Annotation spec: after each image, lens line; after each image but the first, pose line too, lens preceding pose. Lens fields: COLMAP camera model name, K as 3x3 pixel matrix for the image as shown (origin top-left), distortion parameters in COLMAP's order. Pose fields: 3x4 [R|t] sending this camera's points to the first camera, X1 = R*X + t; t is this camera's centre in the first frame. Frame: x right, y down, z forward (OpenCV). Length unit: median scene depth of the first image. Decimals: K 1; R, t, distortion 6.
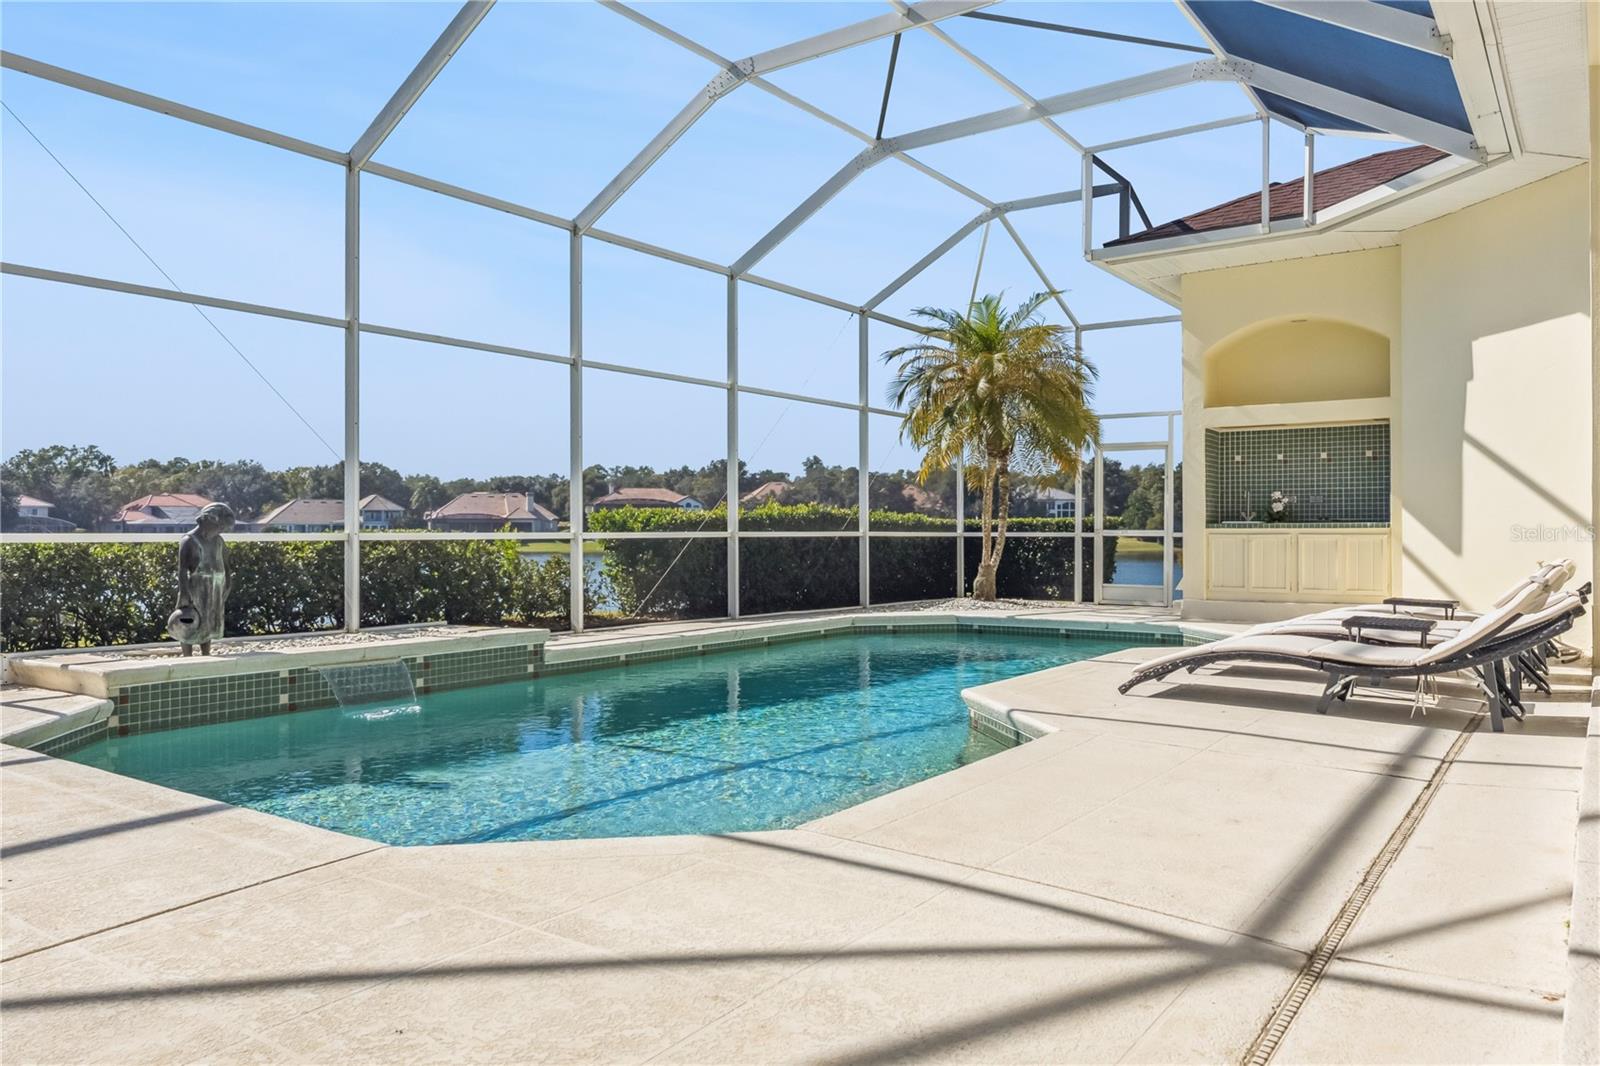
lens RADIAL K [[1123.2, 0, 793.2], [0, 1123.2, 529.2], [0, 0, 1]] dist [0.000054, -0.001442]
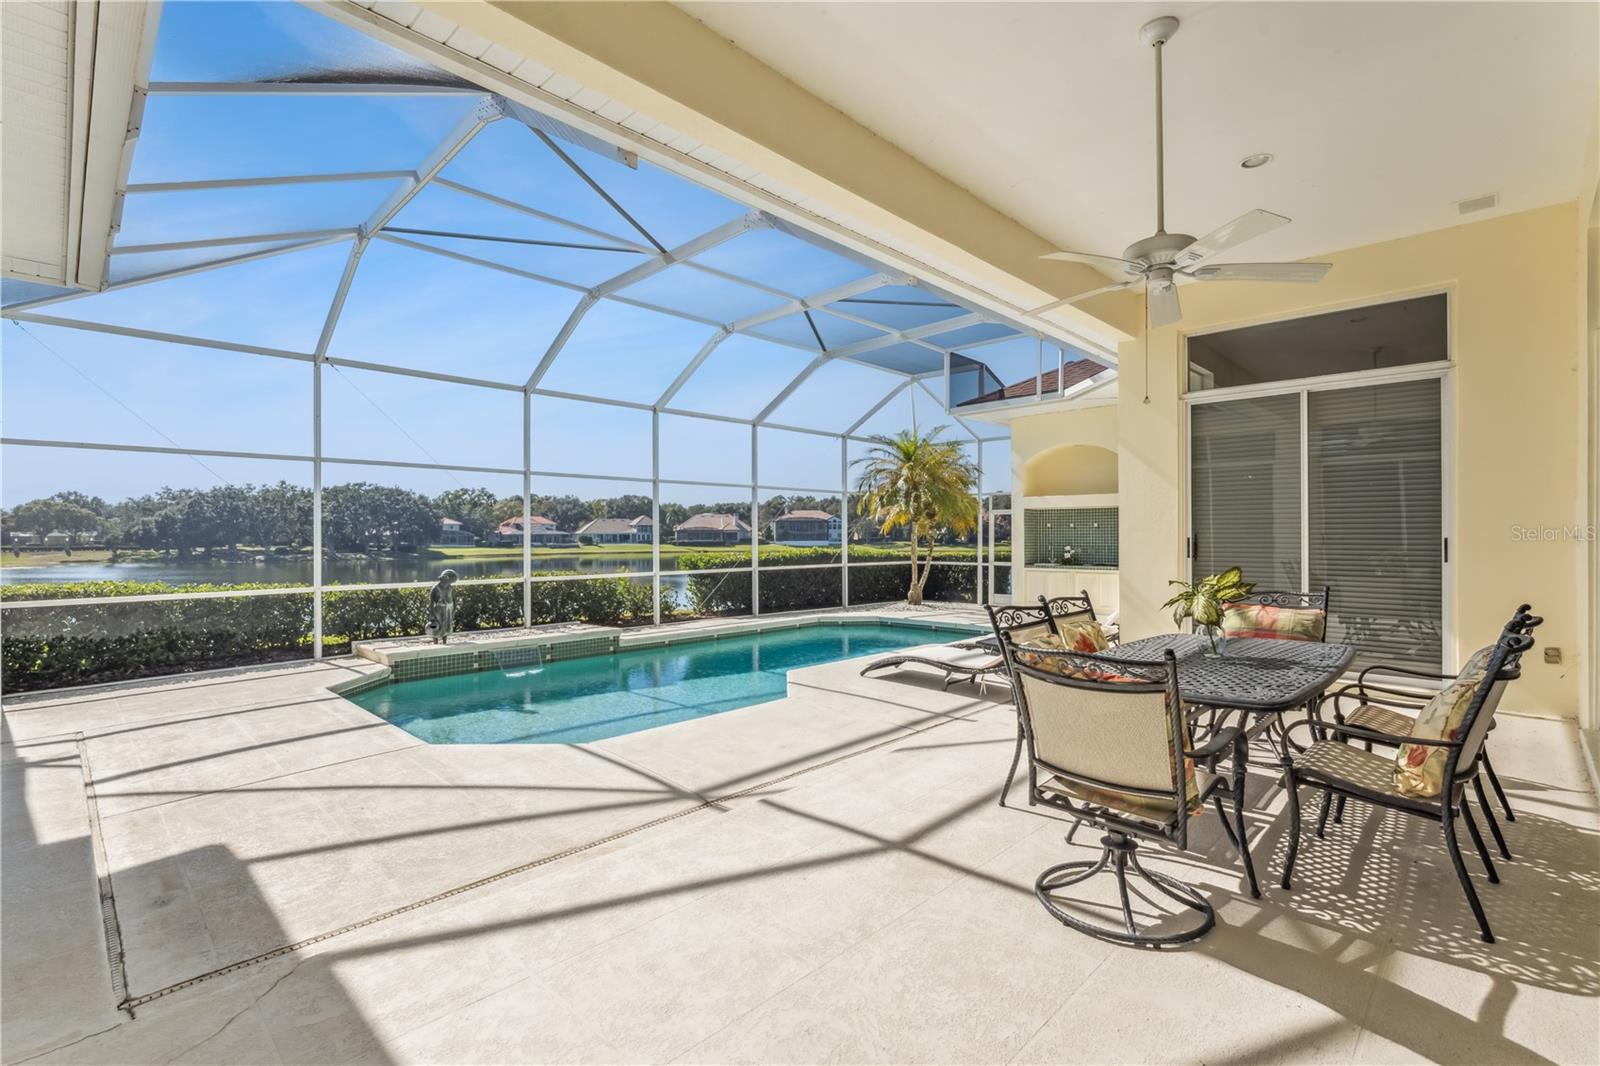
lens RADIAL K [[721.4, 0, 799.4], [0, 721.4, 537.5], [0, 0, 1]] dist [-0.000876, 0.000140]
pose [[0.988997, -0.001709, -0.147924, 0.196747], [0.002186, 0.999993, 0.003065, -0.051804], [0.147917, -0.003355, 0.988994, -0.134616]]
